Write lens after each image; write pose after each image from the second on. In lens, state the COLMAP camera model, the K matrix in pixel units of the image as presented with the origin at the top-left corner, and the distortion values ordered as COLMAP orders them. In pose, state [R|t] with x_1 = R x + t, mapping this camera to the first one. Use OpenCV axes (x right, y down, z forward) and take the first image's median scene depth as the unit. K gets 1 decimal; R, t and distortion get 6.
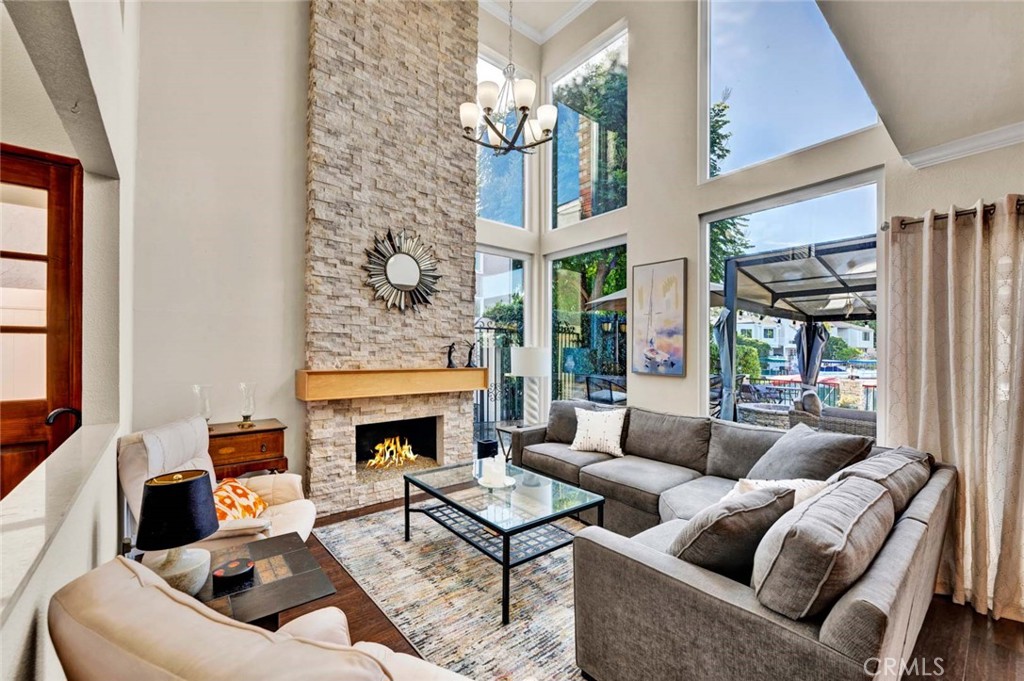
lens RADIAL K [[414.0, 0, 512.8], [0, 414.0, 350.8], [0, 0, 1]] dist [0.006188, -0.000376]
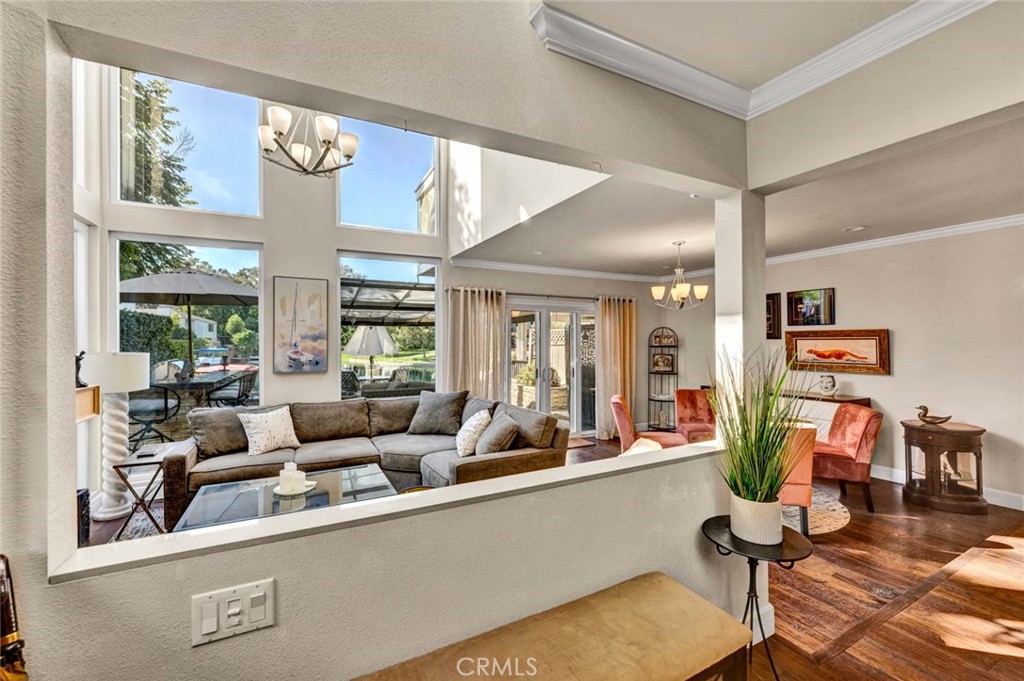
lens RADIAL K [[414.0, 0, 498.1], [0, 414.0, 339.5], [0, 0, 1]] dist [0.006188, -0.000376]
pose [[0.226986, -0.006677, 0.973875, -0.769636], [0.008392, 0.999953, 0.004900, -0.043838], [-0.973862, 0.007061, 0.227031, 0.212867]]
